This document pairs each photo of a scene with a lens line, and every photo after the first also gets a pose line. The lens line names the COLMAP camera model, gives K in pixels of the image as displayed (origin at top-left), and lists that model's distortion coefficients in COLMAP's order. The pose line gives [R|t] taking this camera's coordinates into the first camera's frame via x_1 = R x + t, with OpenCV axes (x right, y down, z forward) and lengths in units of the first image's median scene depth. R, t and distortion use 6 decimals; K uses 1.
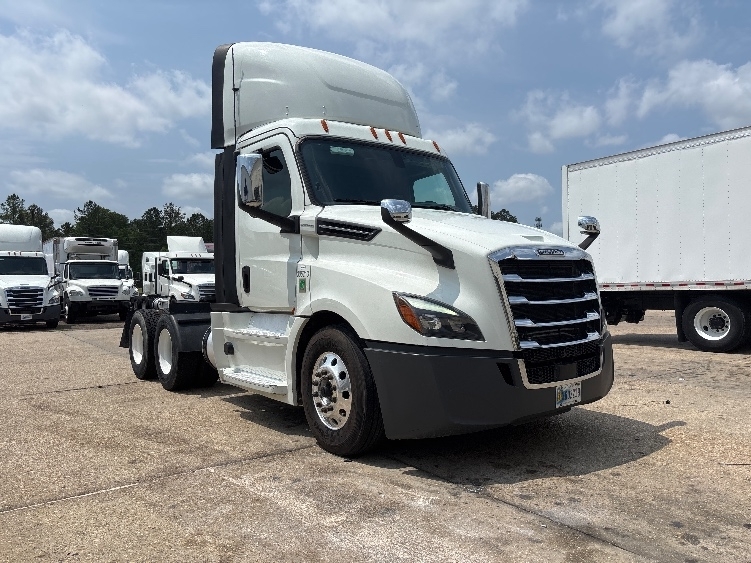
lens RADIAL K [[556.3, 0, 375.5], [0, 556.3, 281.5], [0, 0, 1]] dist [0.003730, -0.000035]
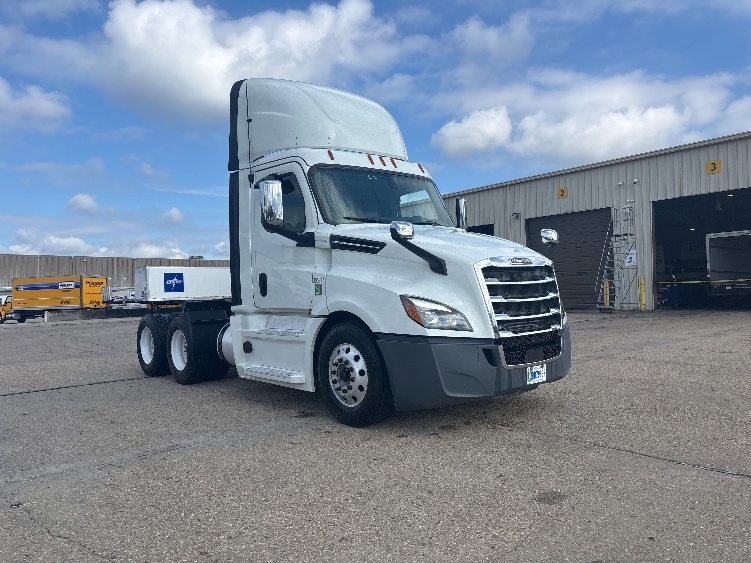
lens RADIAL K [[556.3, 0, 375.5], [0, 556.3, 281.5], [0, 0, 1]] dist [0.003730, -0.000035]
pose [[0.997960, -0.016754, 0.061606, -0.086293], [0.016751, 0.999860, 0.000557, -0.011099], [-0.061607, 0.000476, 0.998100, -0.219972]]
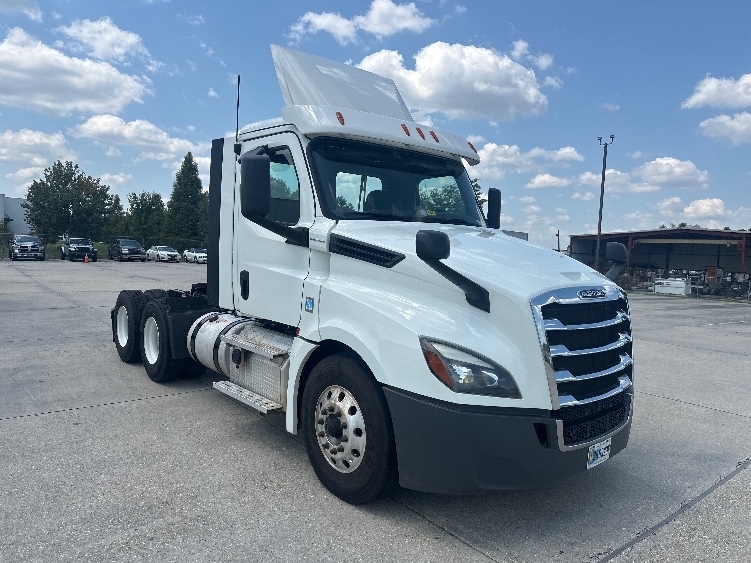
lens RADIAL K [[529.9, 0, 365.3], [0, 529.9, 280.6], [0, 0, 1]] dist [0.000221, -0.000057]
pose [[0.998143, 0.051530, 0.032494, -0.074374], [-0.053492, 0.996597, 0.062718, -0.098373], [-0.029151, -0.064339, 0.997502, 0.142242]]
